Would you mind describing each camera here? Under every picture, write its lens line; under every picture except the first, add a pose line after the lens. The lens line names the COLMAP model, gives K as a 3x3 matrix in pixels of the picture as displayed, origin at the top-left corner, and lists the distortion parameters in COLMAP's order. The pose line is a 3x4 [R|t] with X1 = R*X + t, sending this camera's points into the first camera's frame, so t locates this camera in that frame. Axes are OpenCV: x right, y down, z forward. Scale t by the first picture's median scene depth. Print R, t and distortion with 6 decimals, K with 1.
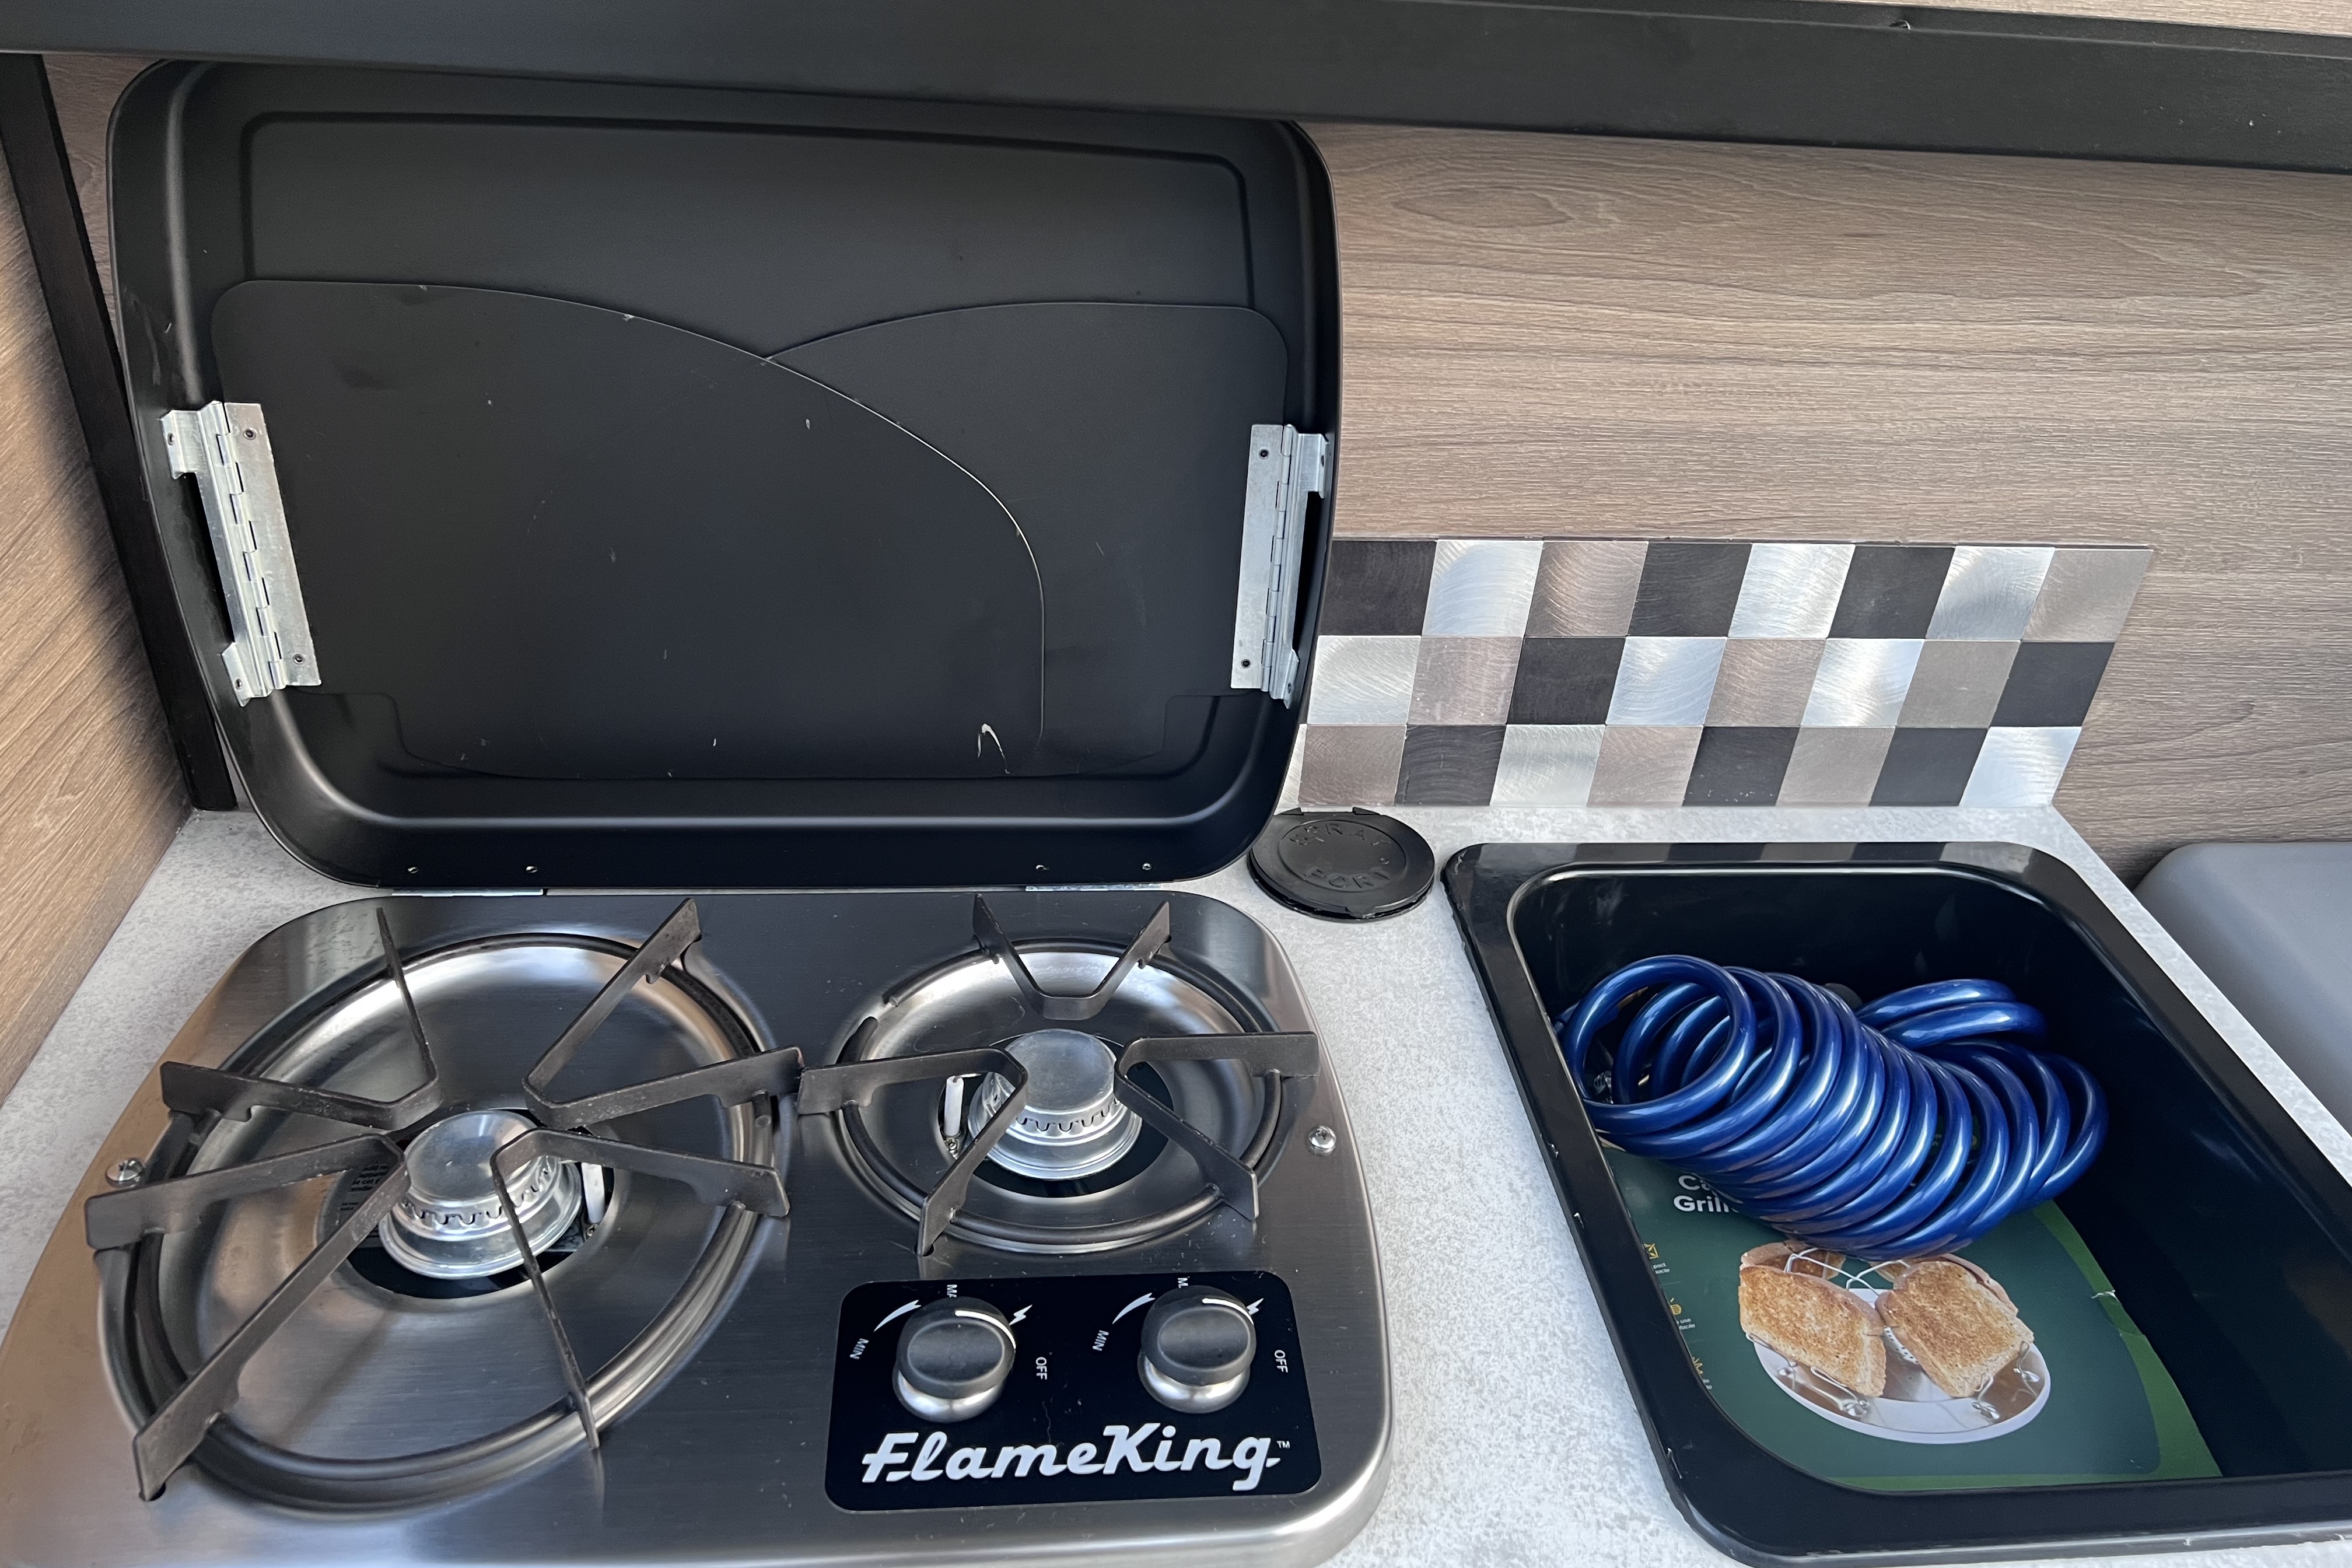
lens RADIAL K [[1775.5, 0, 1176.0], [0, 1775.5, 784.0], [0, 0, 1]] dist [0.049775, -0.071518]
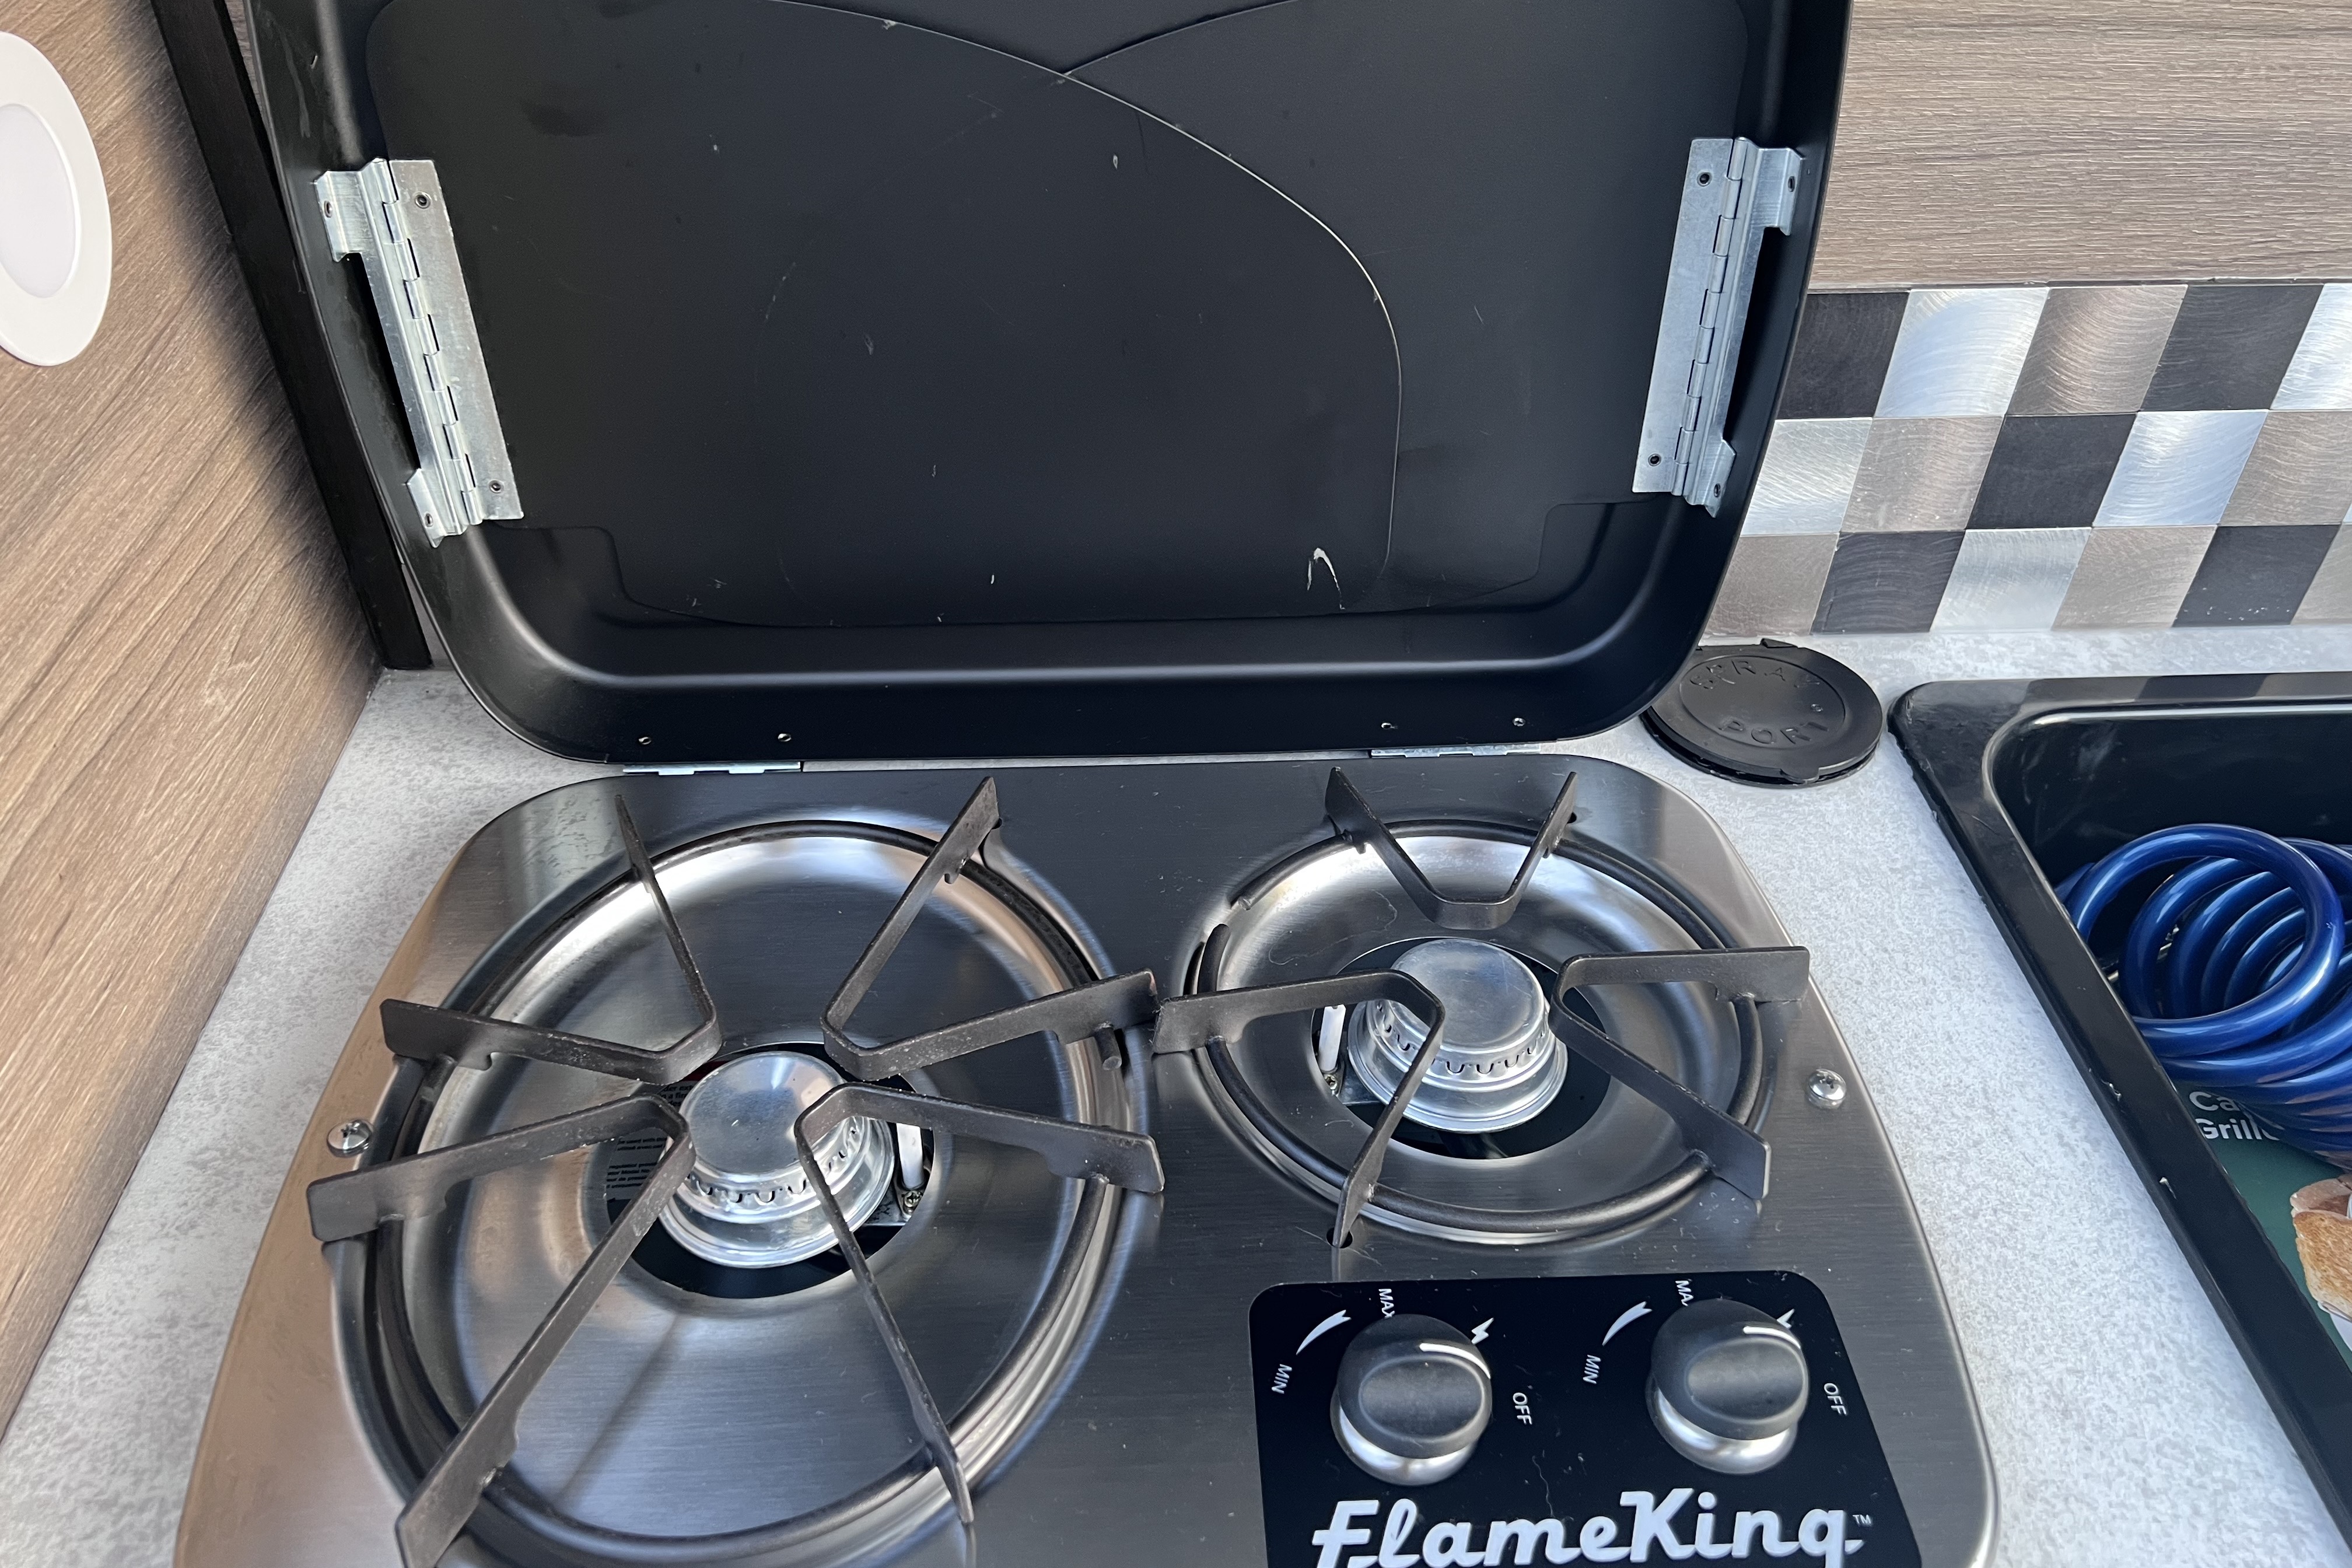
lens RADIAL K [[1787.5, 0, 1173.2], [0, 1787.5, 807.4], [0, 0, 1]] dist [0.033978, -0.059691]
pose [[0.997017, -0.011542, -0.076309, -0.129061], [0.020938, 0.992122, 0.123510, -0.020694], [0.074283, -0.124740, 0.989405, 0.206114]]
